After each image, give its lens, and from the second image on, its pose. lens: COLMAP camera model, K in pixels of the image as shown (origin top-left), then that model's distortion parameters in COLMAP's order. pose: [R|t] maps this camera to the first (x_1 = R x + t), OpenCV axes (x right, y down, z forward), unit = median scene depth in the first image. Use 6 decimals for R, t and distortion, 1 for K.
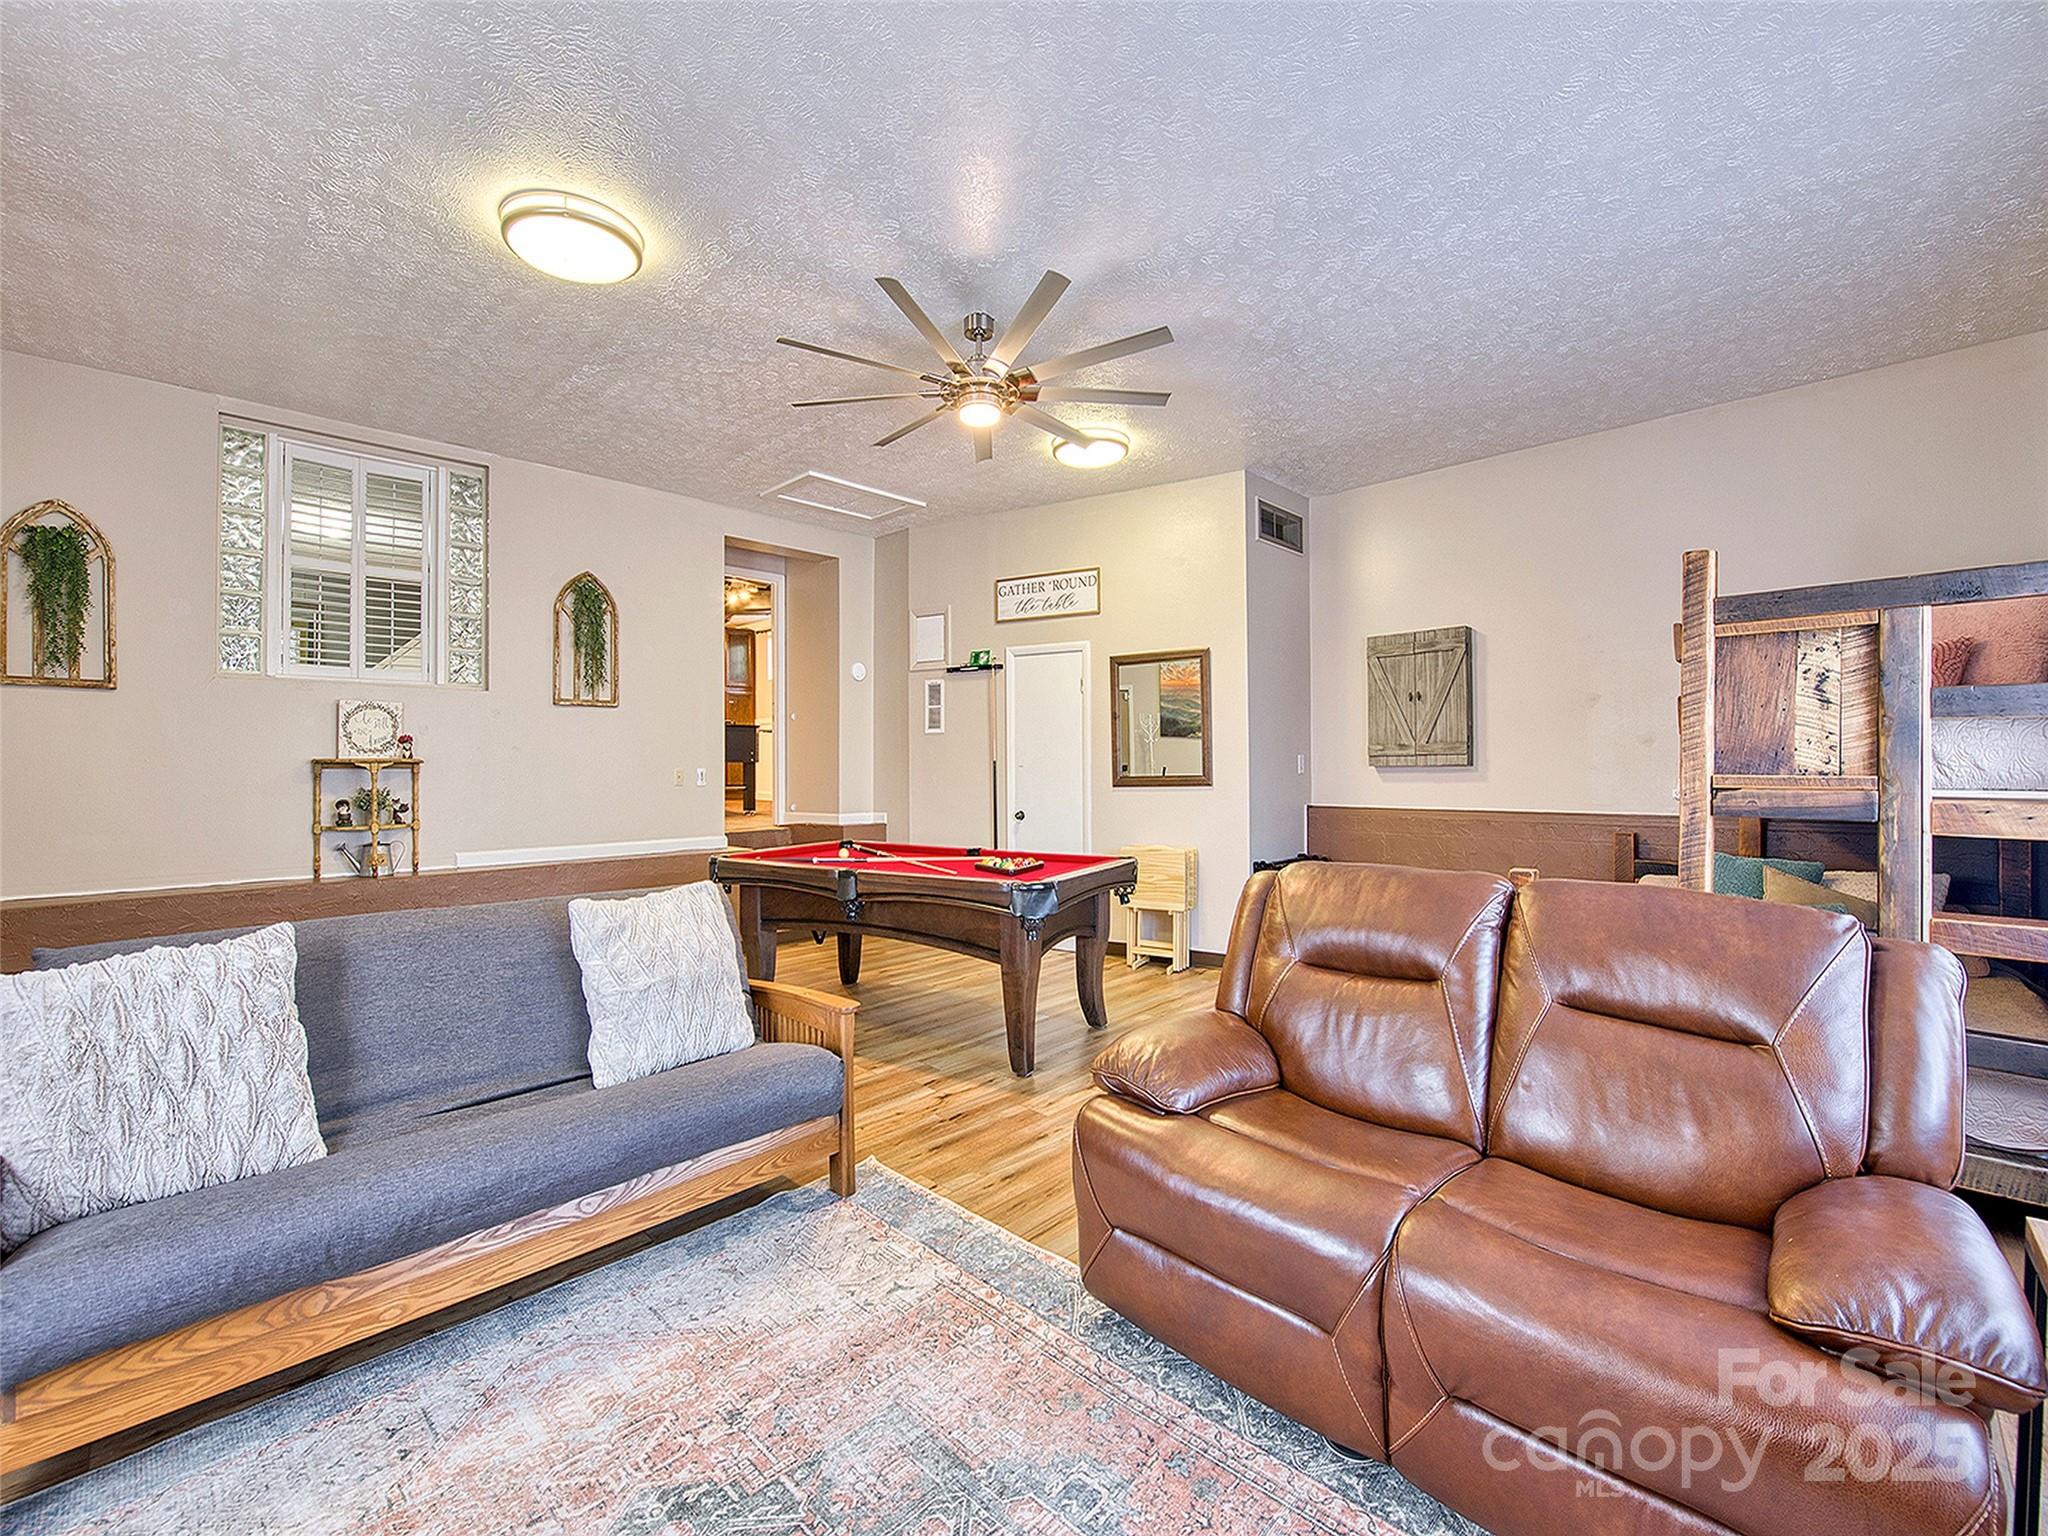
lens RADIAL K [[855.9, 0, 1024.0], [0, 855.9, 768.0], [0, 0, 1]] dist [-0.021601, -0.000134]
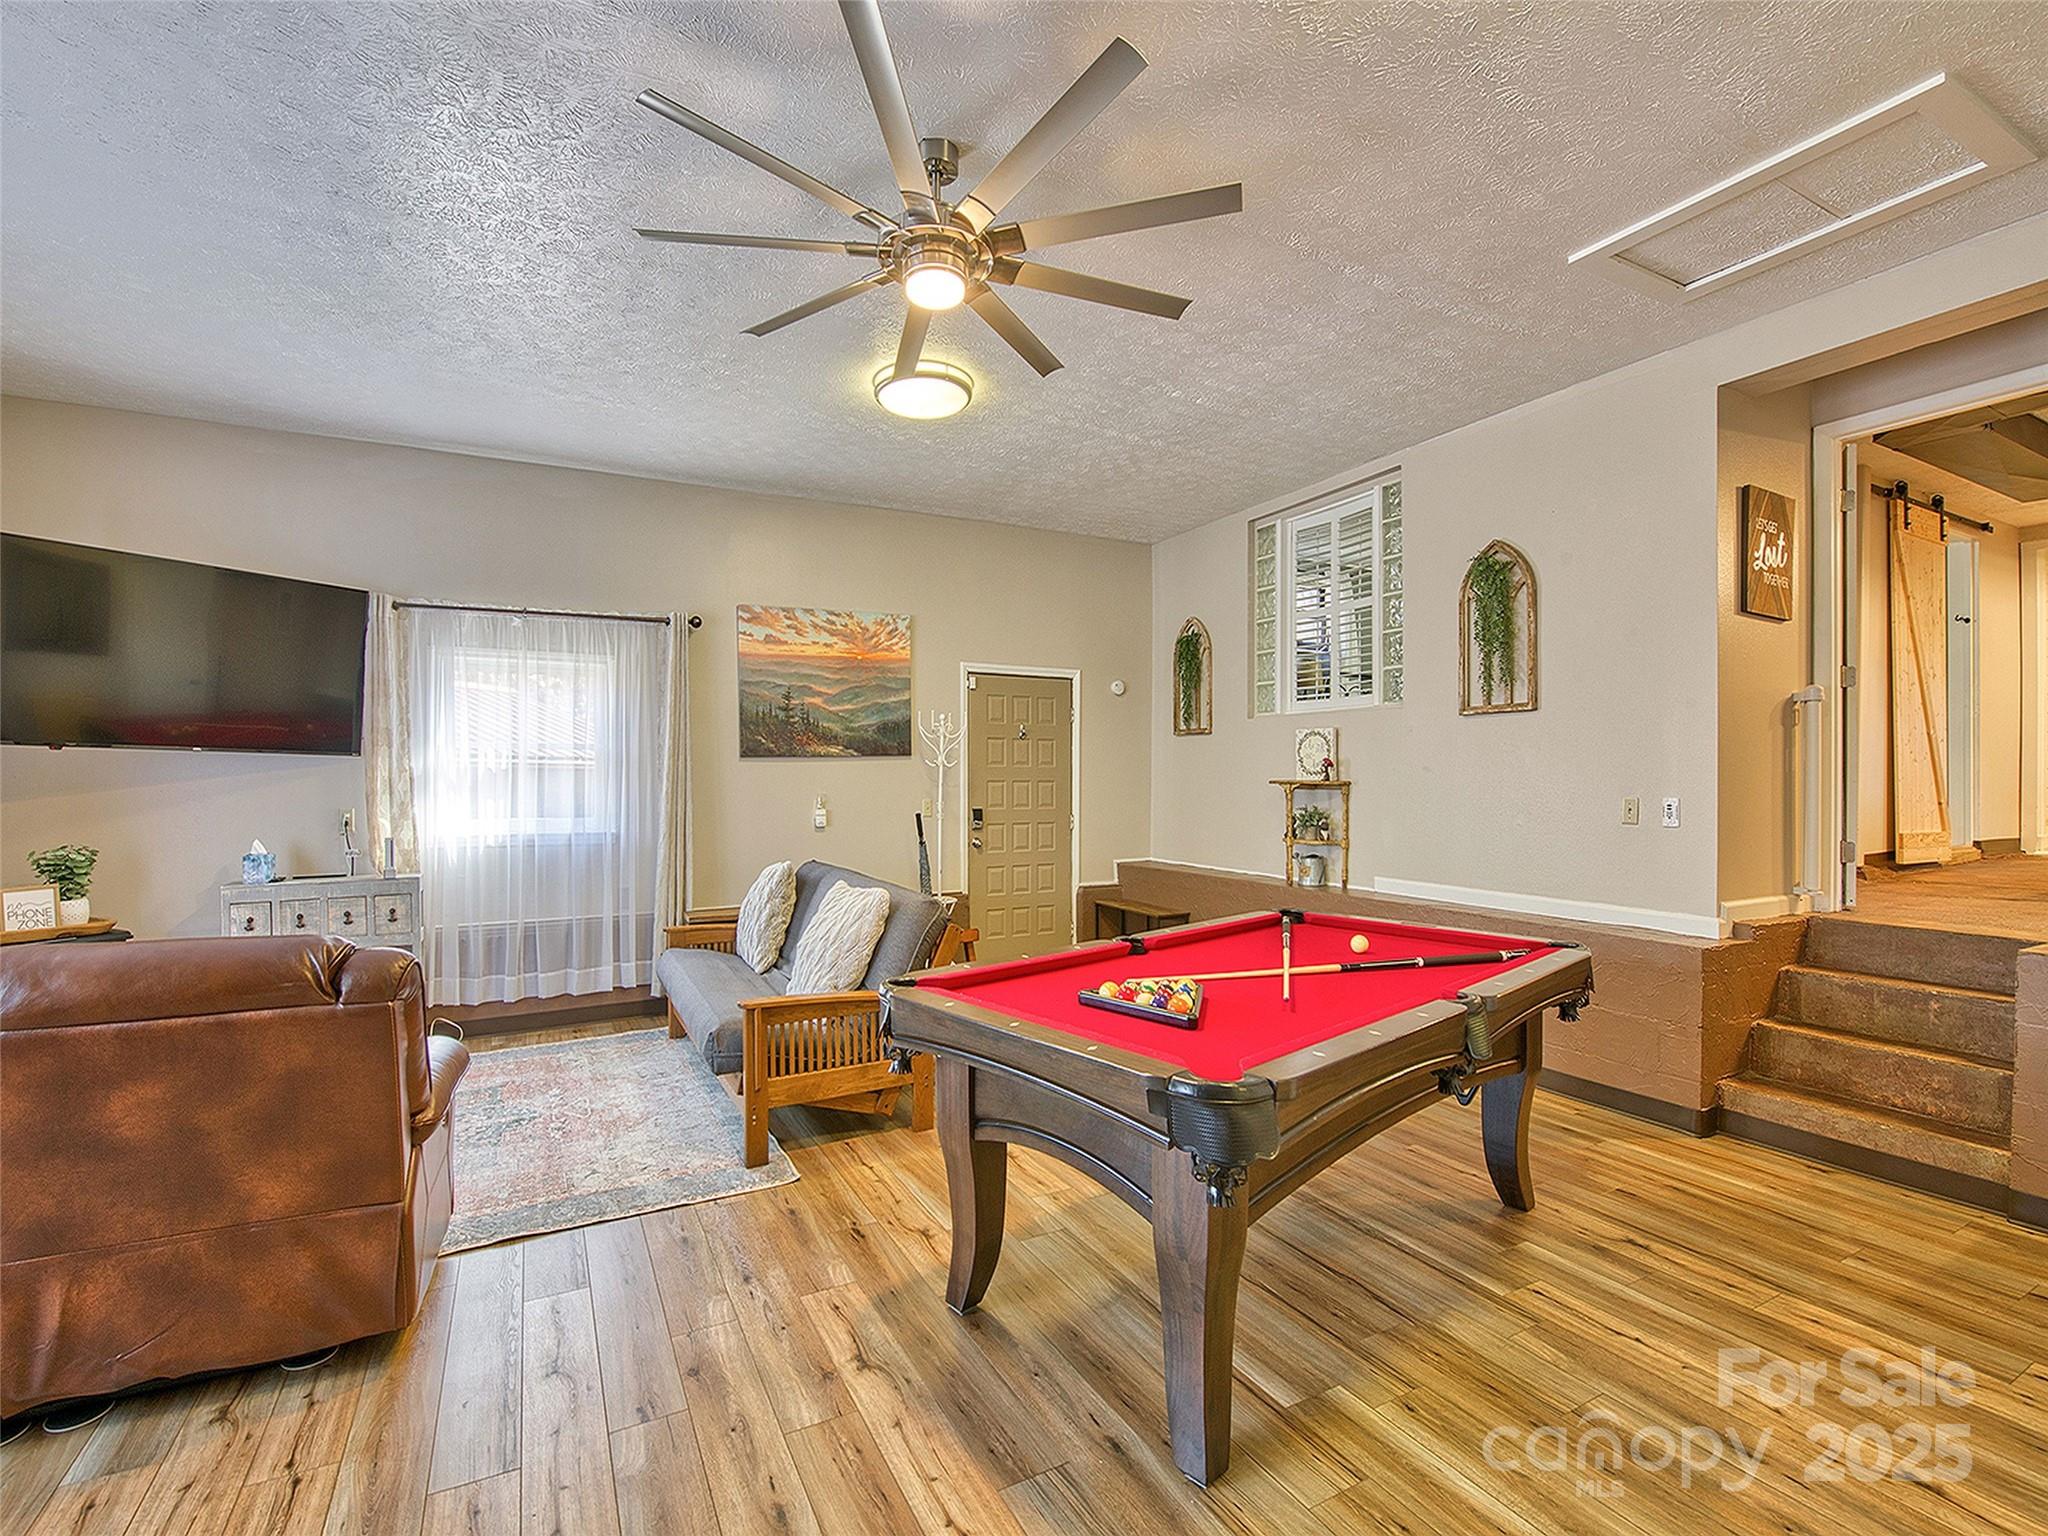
lens RADIAL K [[911.7, 0, 1024.0], [0, 911.7, 768.0], [0, 0, 1]] dist [-0.003561, -0.000366]
pose [[-0.318986, -0.008755, -0.947719, 0.420442], [-0.006372, 0.999955, -0.007093, -0.013589], [0.947738, 0.003776, -0.319027, 0.871185]]
